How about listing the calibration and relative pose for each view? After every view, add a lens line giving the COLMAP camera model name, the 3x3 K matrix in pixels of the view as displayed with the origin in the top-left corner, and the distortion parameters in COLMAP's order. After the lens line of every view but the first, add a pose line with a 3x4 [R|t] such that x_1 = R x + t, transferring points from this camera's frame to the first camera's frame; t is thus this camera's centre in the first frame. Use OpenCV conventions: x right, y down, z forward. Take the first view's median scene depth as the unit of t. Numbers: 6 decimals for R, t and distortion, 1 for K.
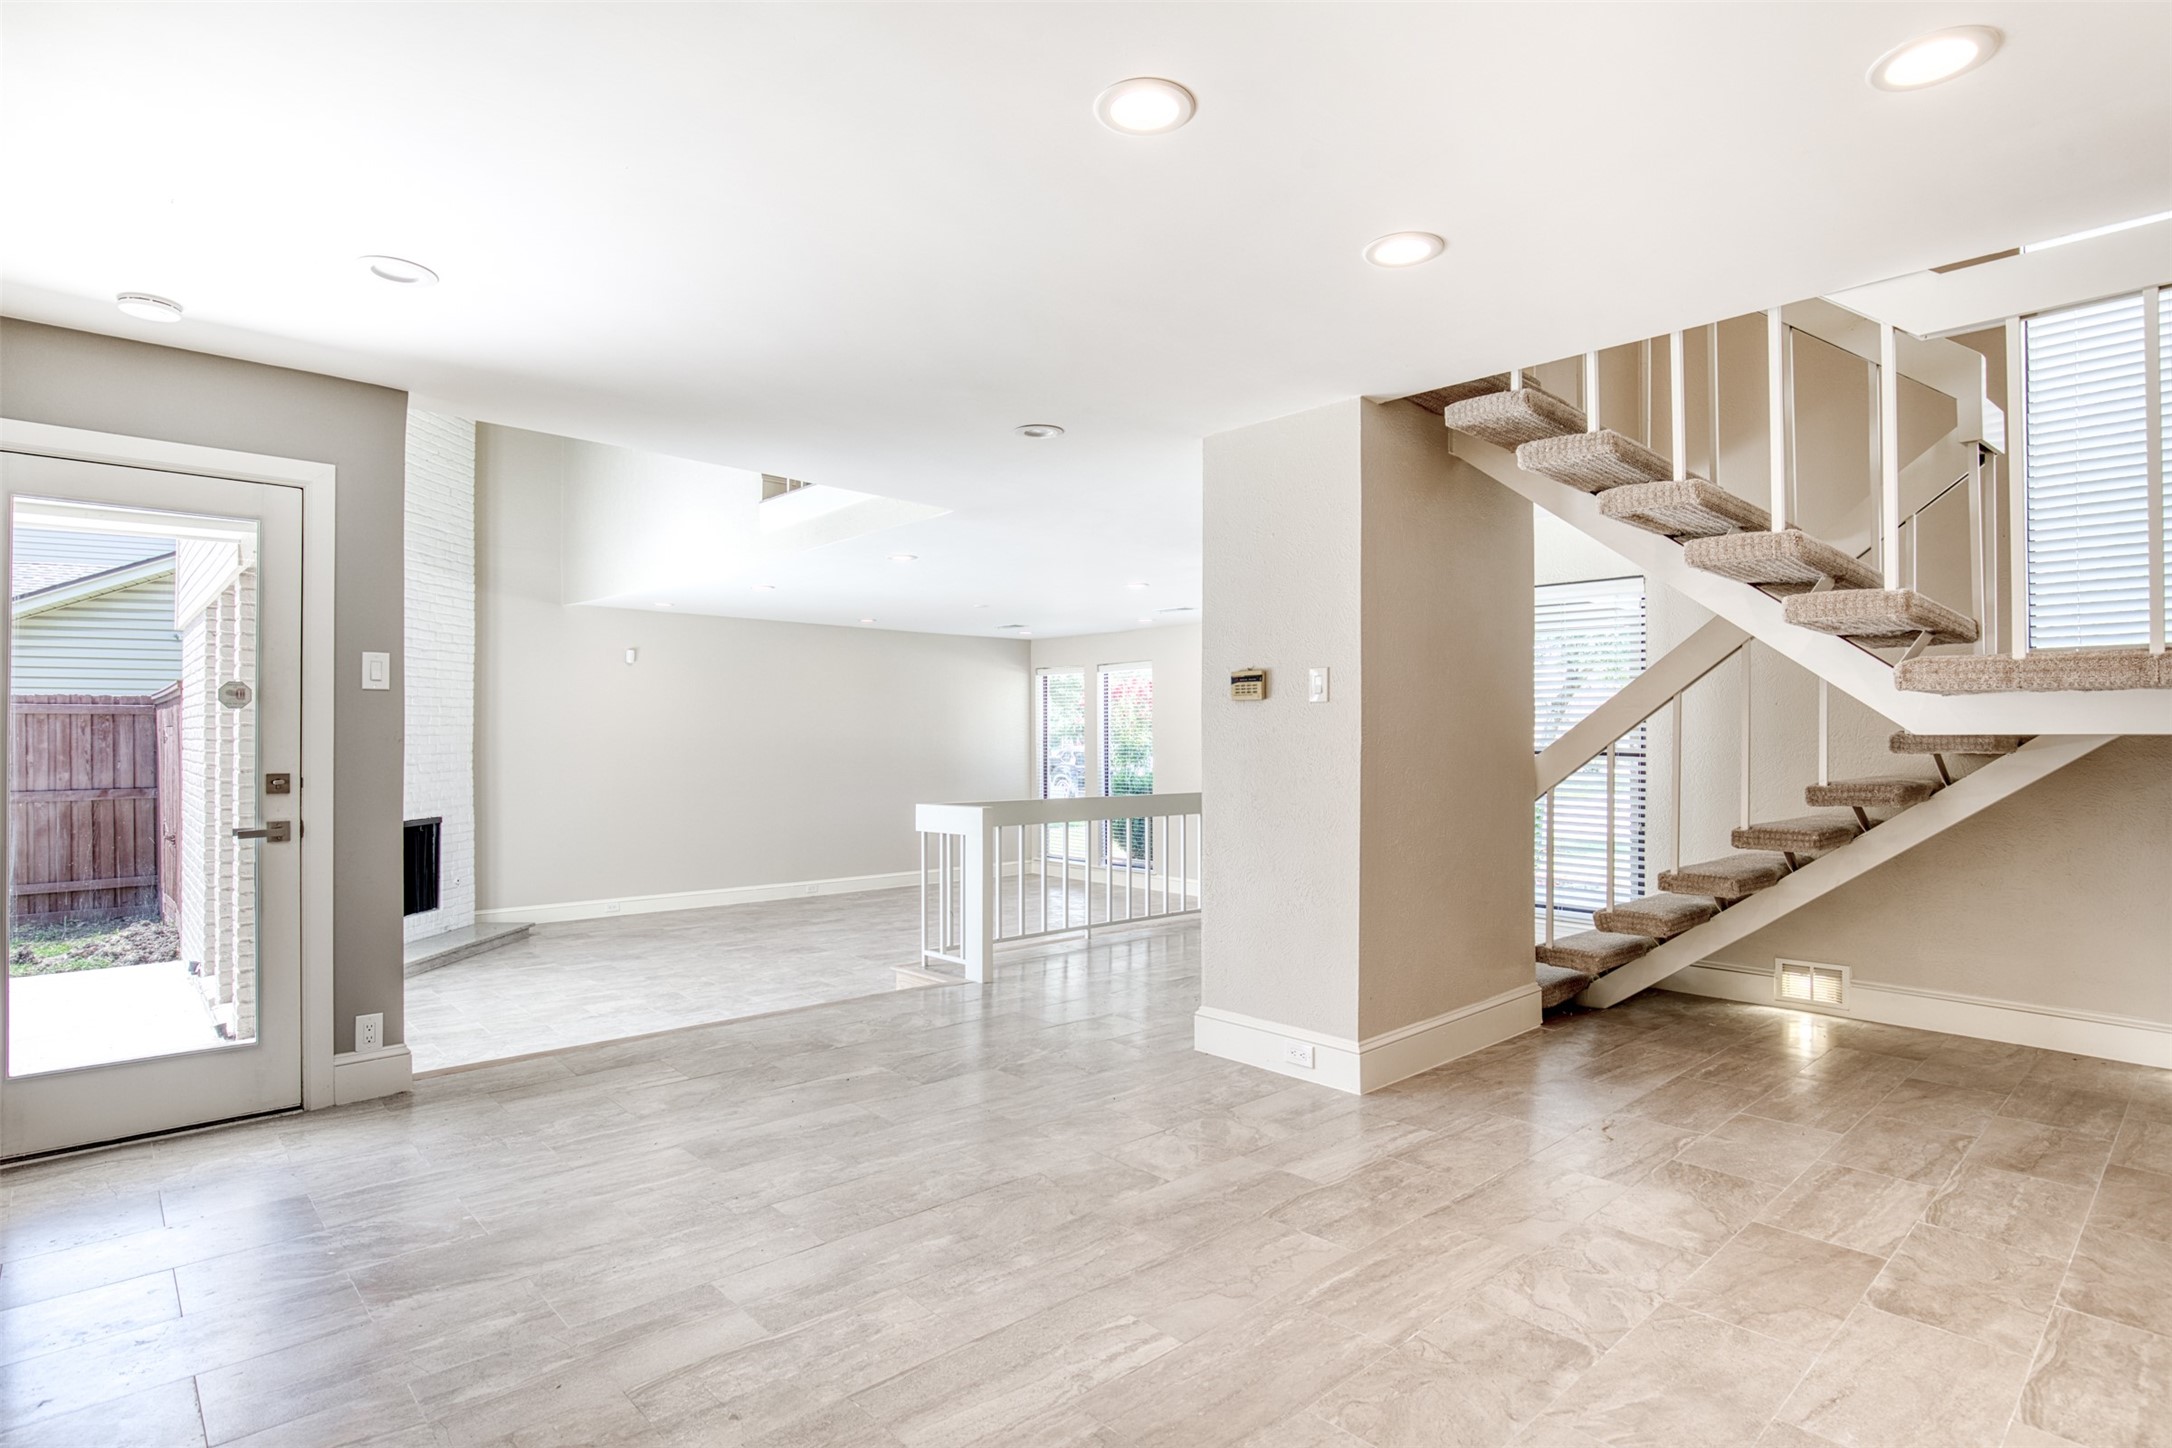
lens RADIAL K [[1107.2, 0, 1067.0], [0, 1107.2, 728.3], [0, 0, 1]] dist [-0.024726, 0.000294]
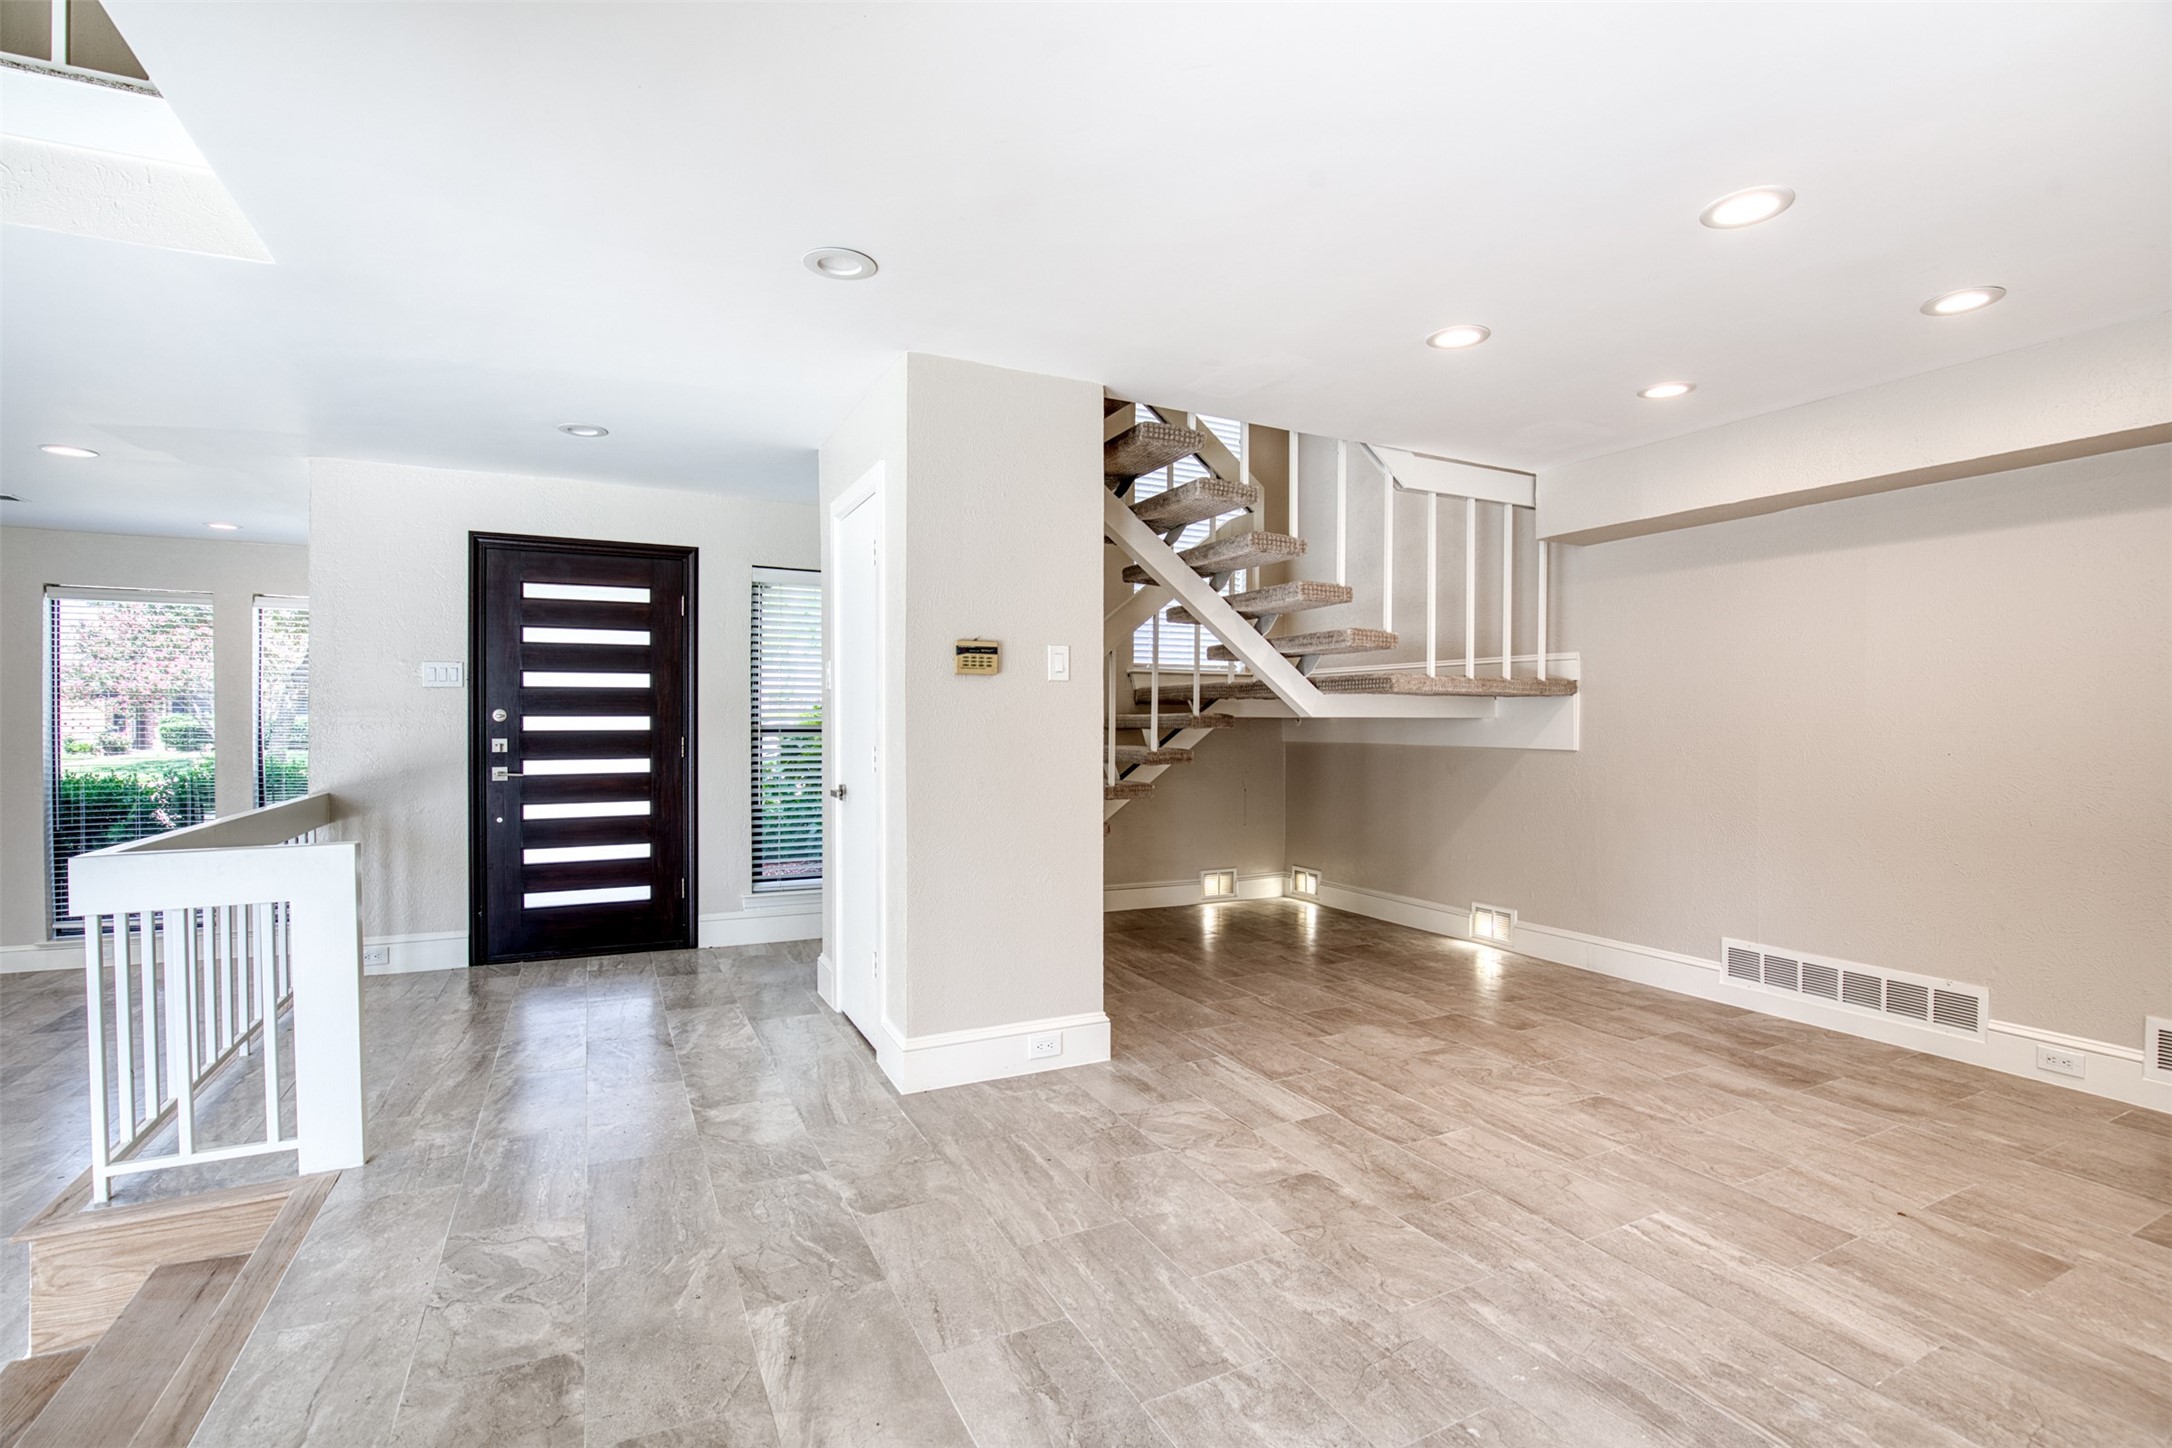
lens RADIAL K [[1007.1, 0, 1088.9], [0, 1007.1, 729.7], [0, 0, 1]] dist [-0.039644, 0.009386]
pose [[0.264149, -0.009972, 0.964430, -0.792719], [-0.012443, 0.999828, 0.013746, 0.008695], [-0.964402, -0.015632, 0.263979, 0.940649]]
